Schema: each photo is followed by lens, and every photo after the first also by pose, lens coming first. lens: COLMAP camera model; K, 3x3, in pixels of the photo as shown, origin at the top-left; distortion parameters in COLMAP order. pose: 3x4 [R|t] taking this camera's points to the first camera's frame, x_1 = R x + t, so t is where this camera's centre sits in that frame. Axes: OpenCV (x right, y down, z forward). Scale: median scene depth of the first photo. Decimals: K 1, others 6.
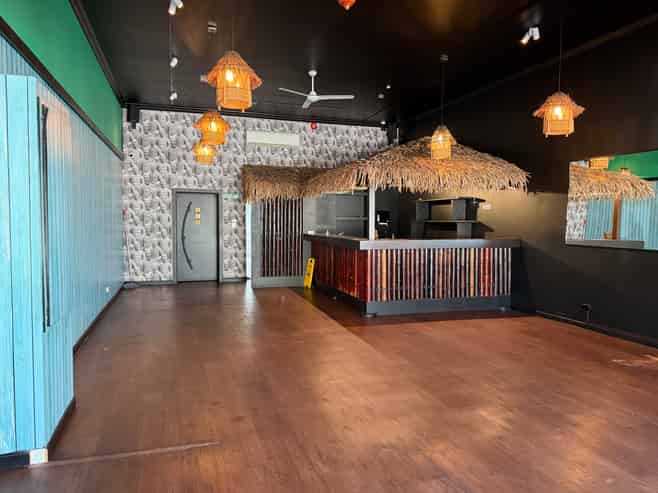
lens RADIAL K [[458.8, 0, 336.9], [0, 458.8, 246.3], [0, 0, 1]] dist [0.016579, -0.003836]
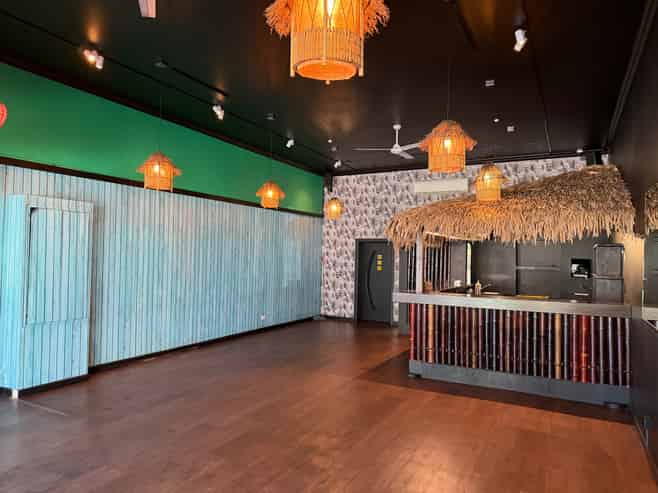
lens RADIAL K [[458.8, 0, 336.9], [0, 458.8, 246.3], [0, 0, 1]] dist [0.016579, -0.003836]
pose [[0.686853, -0.009407, -0.726735, 0.505427], [-0.056339, 0.996218, -0.066143, -0.029599], [0.724609, 0.086374, 0.683726, 0.187657]]
